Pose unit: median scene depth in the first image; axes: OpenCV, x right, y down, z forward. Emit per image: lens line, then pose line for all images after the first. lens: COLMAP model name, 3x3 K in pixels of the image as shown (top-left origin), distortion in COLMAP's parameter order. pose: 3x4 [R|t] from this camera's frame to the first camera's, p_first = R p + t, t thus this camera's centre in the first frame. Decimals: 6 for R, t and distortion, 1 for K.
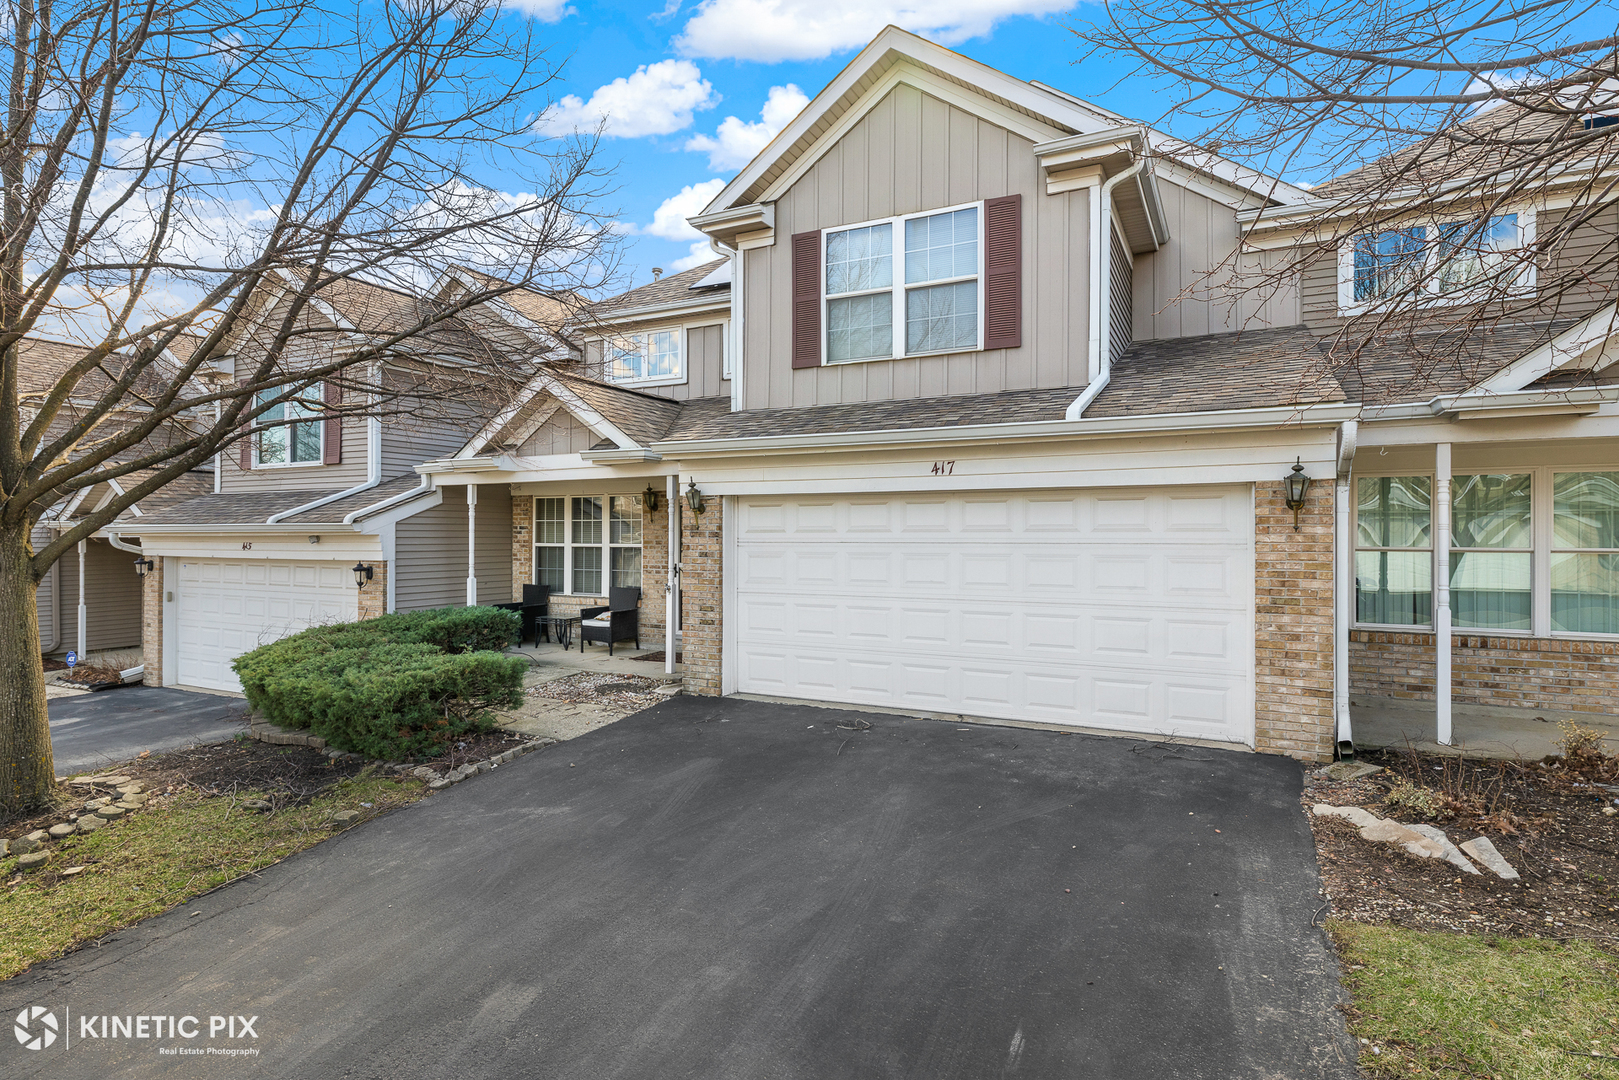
lens RADIAL K [[702.1, 0, 820.8], [0, 702.1, 541.1], [0, 0, 1]] dist [-0.010292, 0.004536]
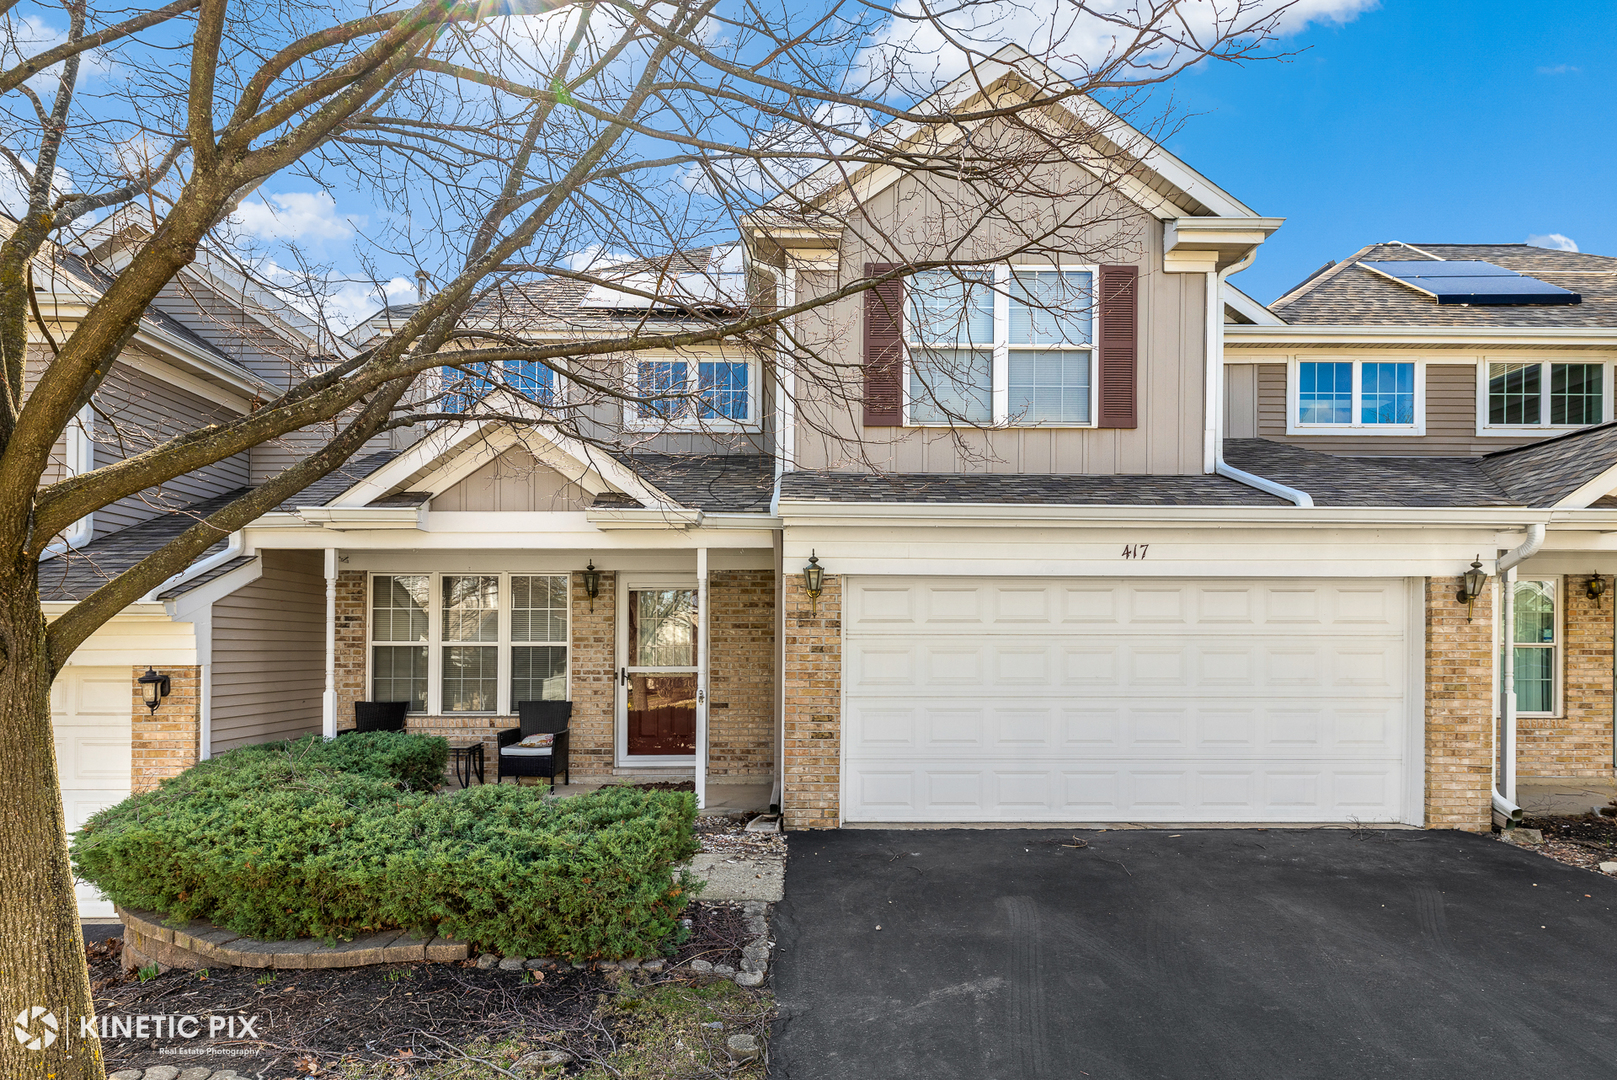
lens RADIAL K [[798.4, 0, 808.4], [0, 798.4, 652.1], [0, 0, 1]] dist [-0.003721, -0.000534]
pose [[0.918019, -0.001047, 0.396534, -0.544693], [0.000525, 0.999999, 0.001426, 0.021158], [-0.396536, -0.001101, 0.918019, 0.190753]]
